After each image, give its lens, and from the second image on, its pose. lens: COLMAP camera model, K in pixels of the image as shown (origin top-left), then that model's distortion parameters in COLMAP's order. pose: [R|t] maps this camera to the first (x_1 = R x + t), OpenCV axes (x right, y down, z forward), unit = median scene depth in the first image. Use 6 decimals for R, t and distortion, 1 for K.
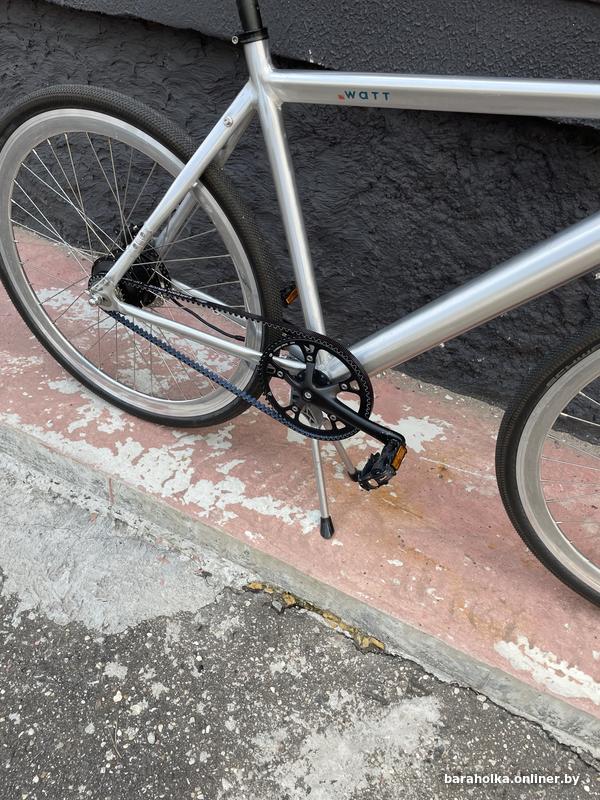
lens RADIAL K [[590.9, 0, 299.9], [0, 590.9, 404.4], [0, 0, 1]] dist [0.010310, -0.035455]
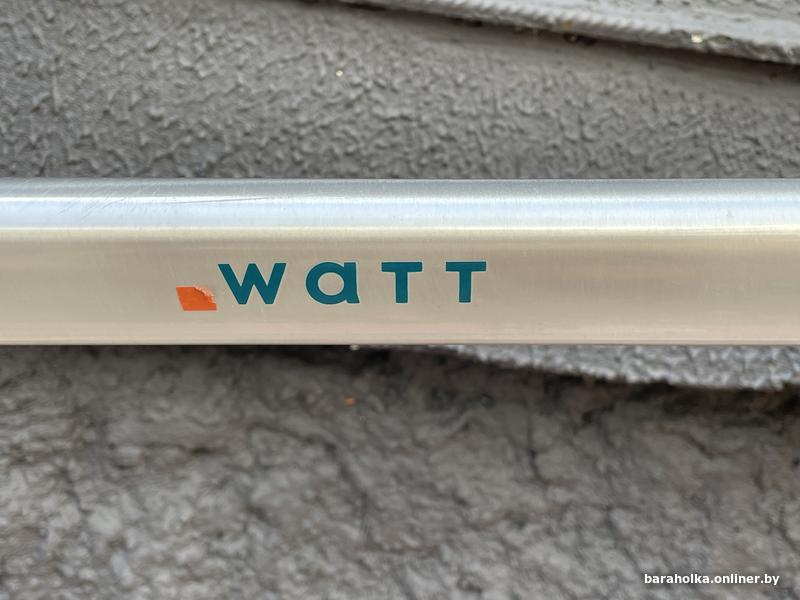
lens RADIAL K [[1075.4, 0, 398.9], [0, 1075.4, 300.2], [0, 0, 1]] dist [0.061934, 0.000000]
pose [[0.901503, -0.006395, 0.432725, 0.180788], [0.240975, 0.837962, -0.489643, -0.178920], [-0.359476, 0.545691, 0.756967, 0.466286]]
